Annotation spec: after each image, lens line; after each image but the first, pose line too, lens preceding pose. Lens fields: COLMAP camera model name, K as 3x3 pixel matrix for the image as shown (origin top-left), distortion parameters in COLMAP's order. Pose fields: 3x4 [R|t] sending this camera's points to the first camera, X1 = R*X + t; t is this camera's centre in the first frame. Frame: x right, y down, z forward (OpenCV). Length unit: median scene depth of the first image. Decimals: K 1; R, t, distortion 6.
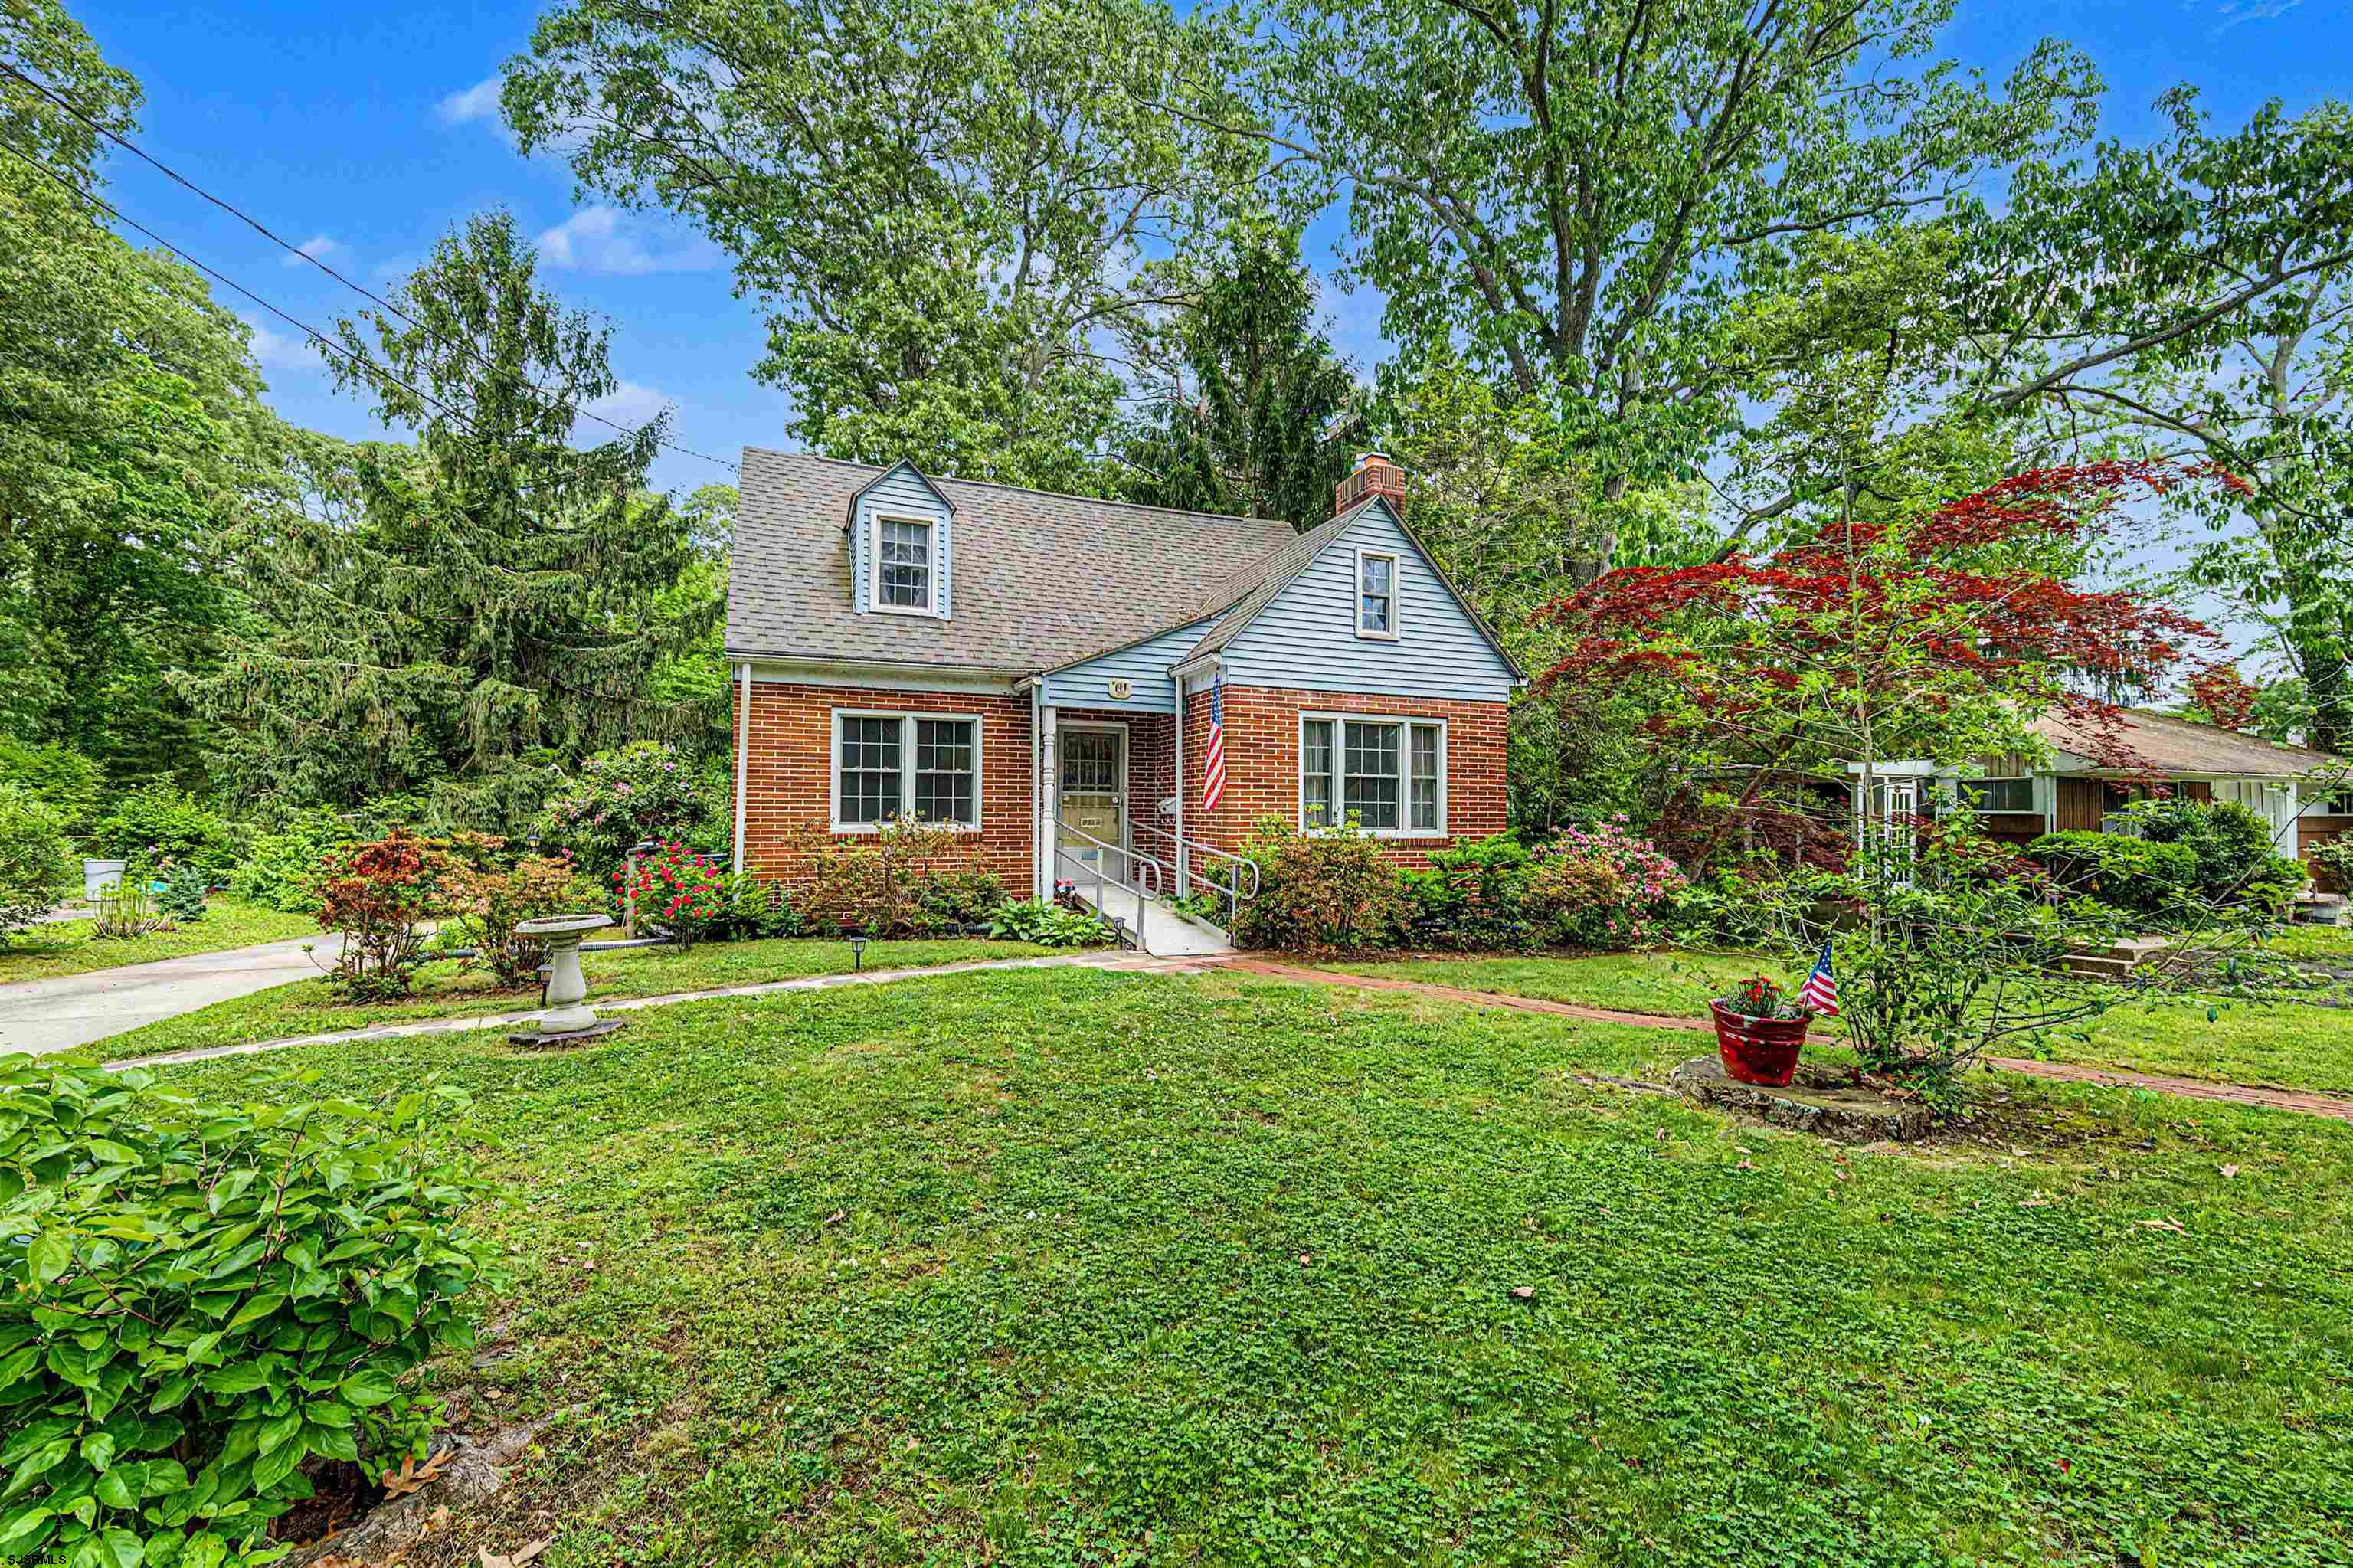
lens RADIAL K [[932.9, 0, 1165.7], [0, 932.9, 784.5], [0, 0, 1]] dist [-0.001542, -0.000278]
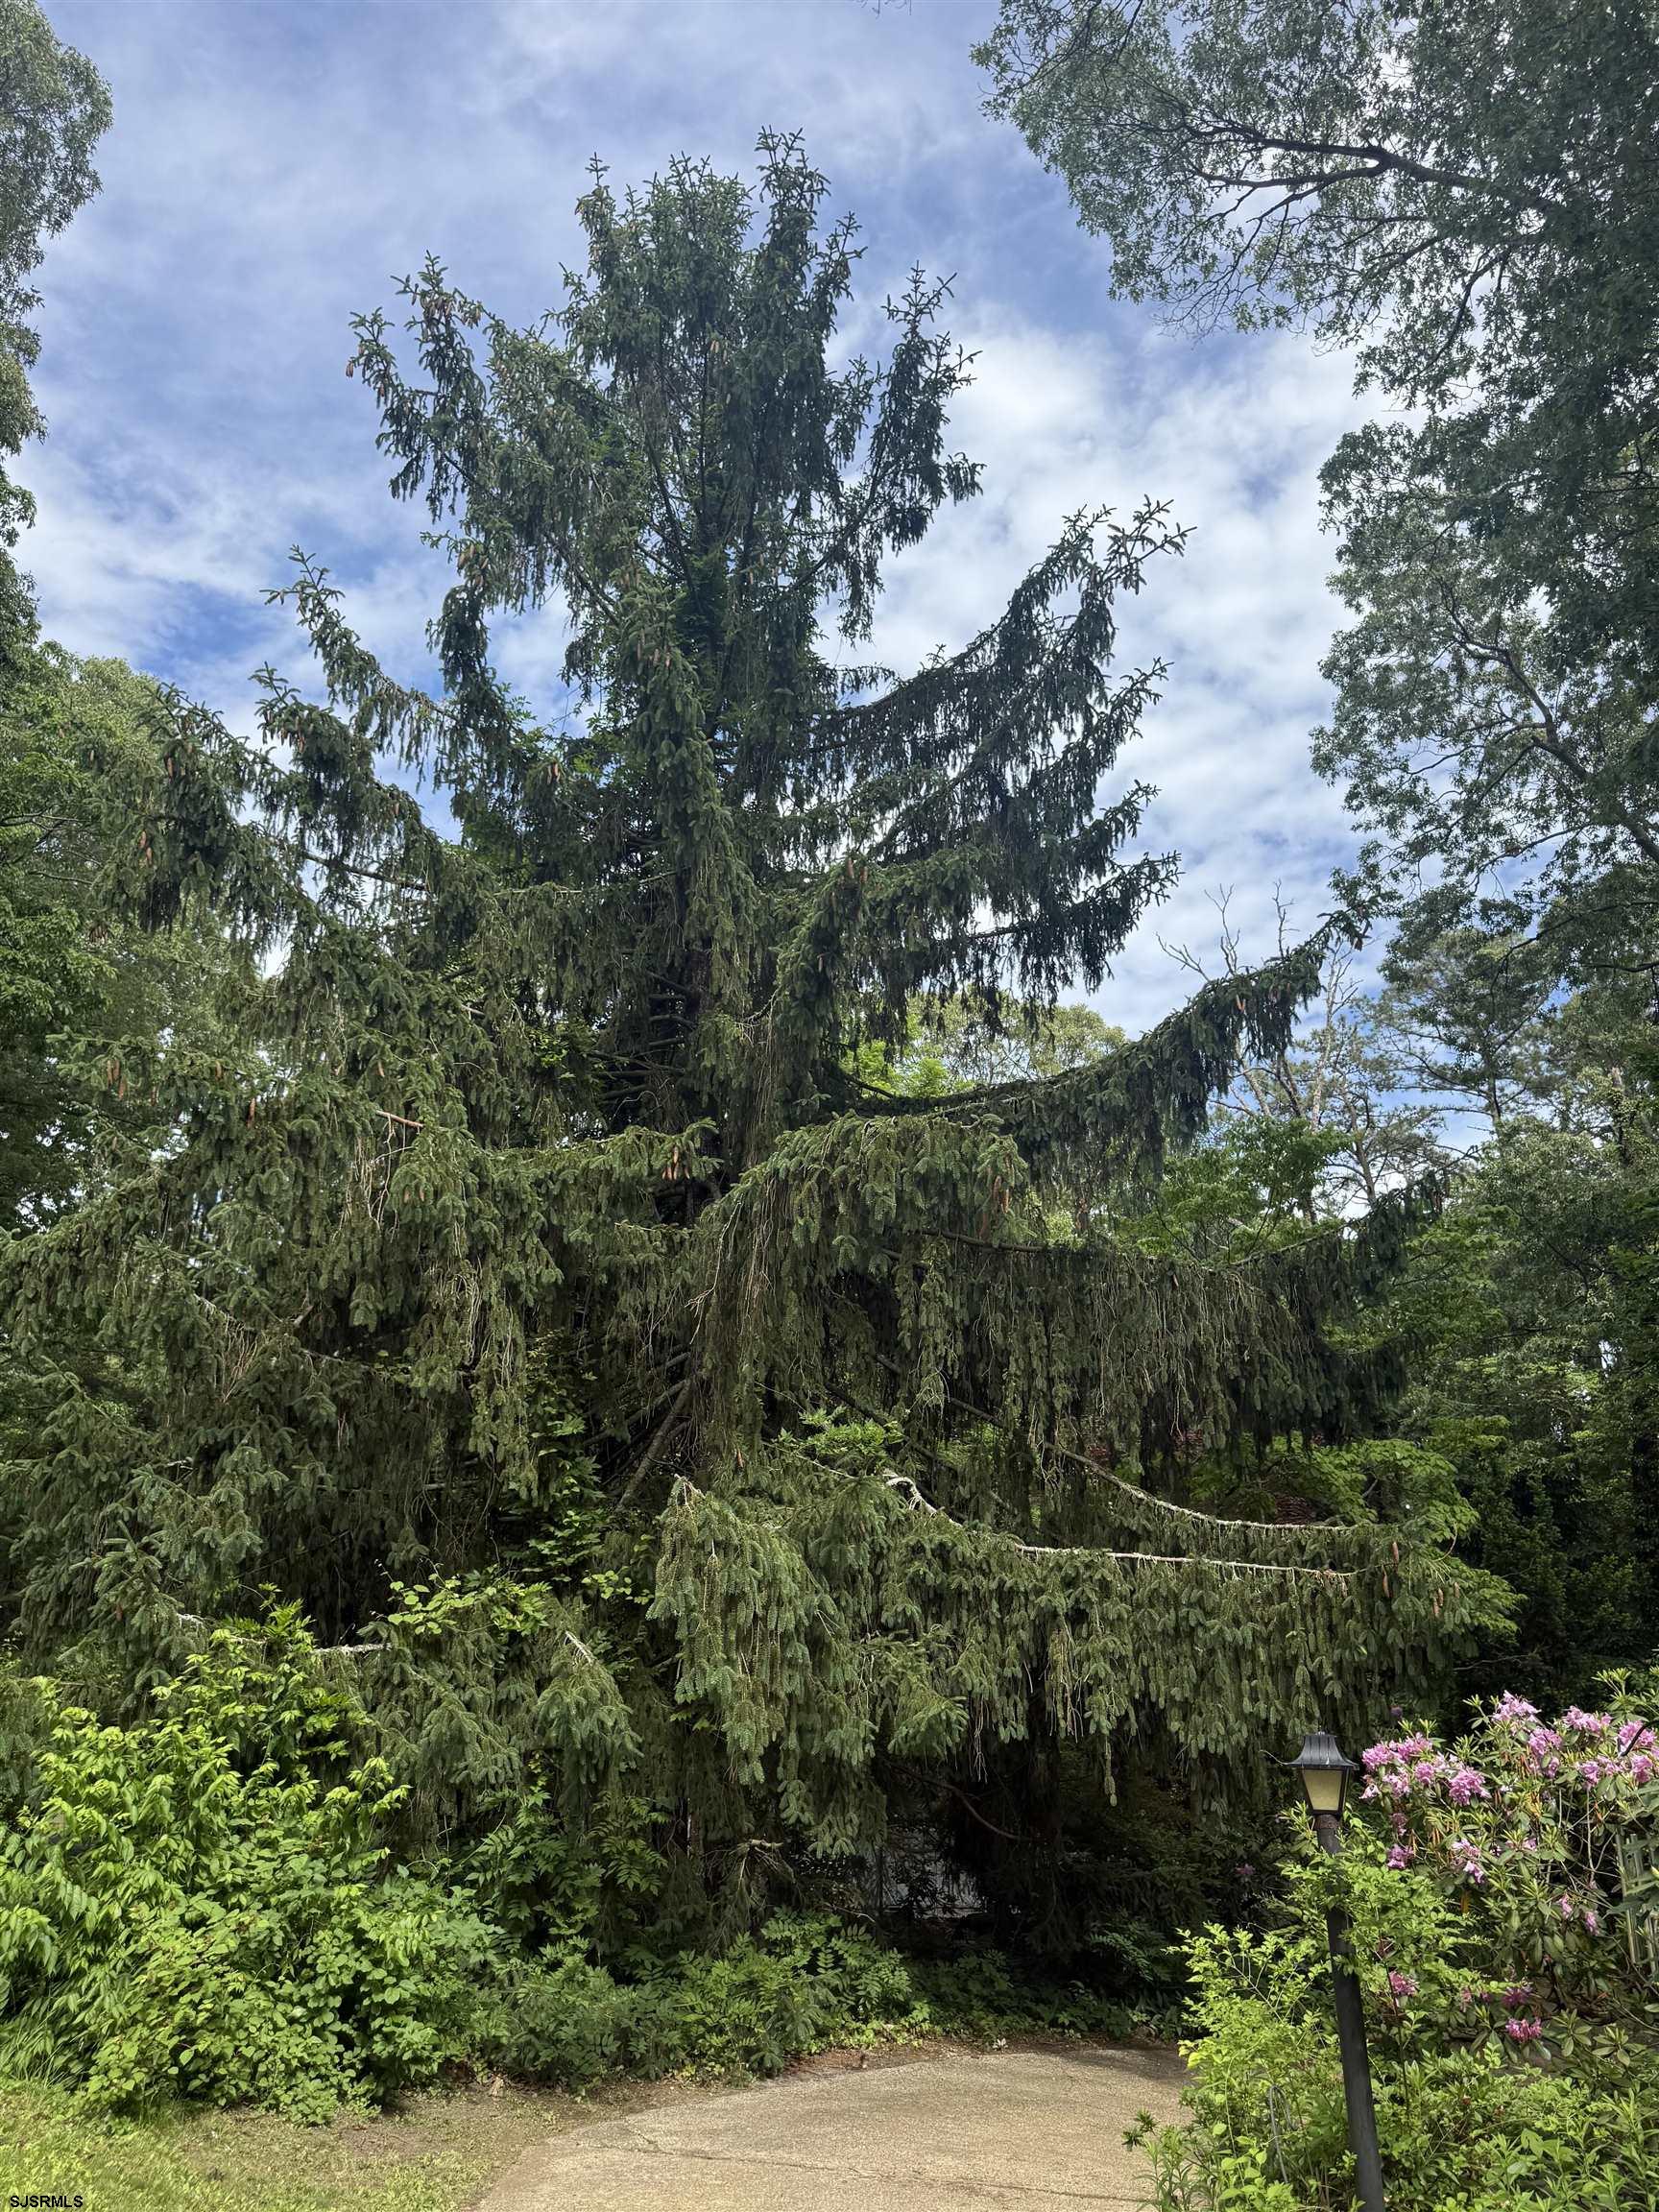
lens RADIAL K [[1558.1, 0, 829.0], [0, 1558.1, 1113.2], [0, 0, 1]] dist [0.130742, -0.201290]
pose [[0.925358, -0.131681, -0.355491, -0.982059], [0.013197, 0.948354, -0.316939, 0.059746], [0.378866, 0.288591, 0.879304, 1.050923]]
